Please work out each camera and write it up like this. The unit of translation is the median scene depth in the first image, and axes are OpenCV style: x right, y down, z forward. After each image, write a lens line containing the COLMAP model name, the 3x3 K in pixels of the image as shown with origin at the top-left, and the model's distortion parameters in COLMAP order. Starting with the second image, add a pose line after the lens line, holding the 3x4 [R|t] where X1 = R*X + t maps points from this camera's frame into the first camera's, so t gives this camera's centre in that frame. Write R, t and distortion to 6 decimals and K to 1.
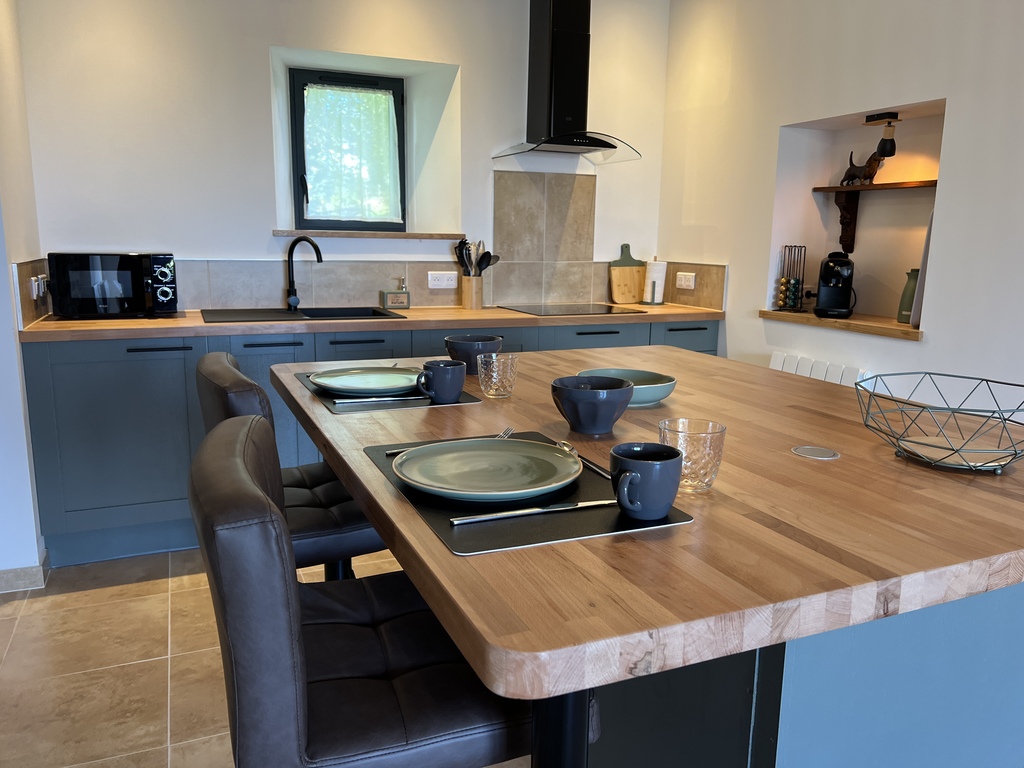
lens RADIAL K [[791.6, 0, 512.0], [0, 791.6, 384.0], [0, 0, 1]] dist [-0.002380, -0.004444]
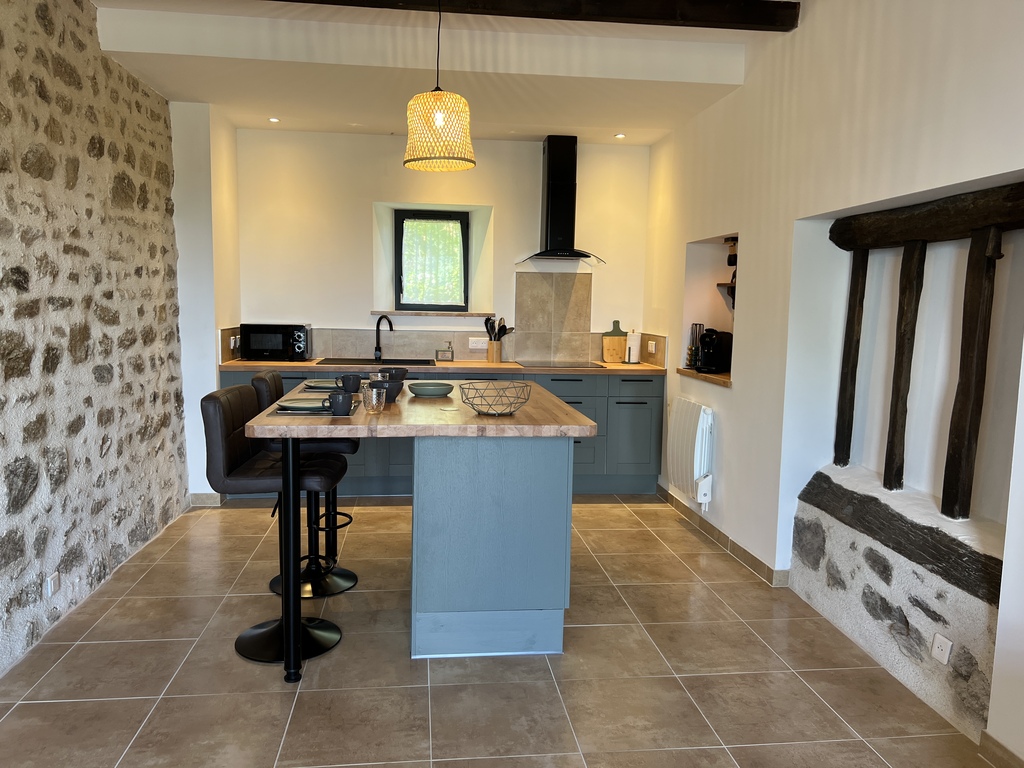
lens RADIAL K [[759.8, 0, 512.0], [0, 759.8, 384.0], [0, 0, 1]] dist [0.002831, -0.000143]
pose [[0.960377, 0.031691, -0.276897, 0.380959], [-0.054272, 0.995761, -0.074266, 0.051441], [0.273370, 0.086351, 0.958025, -0.374739]]
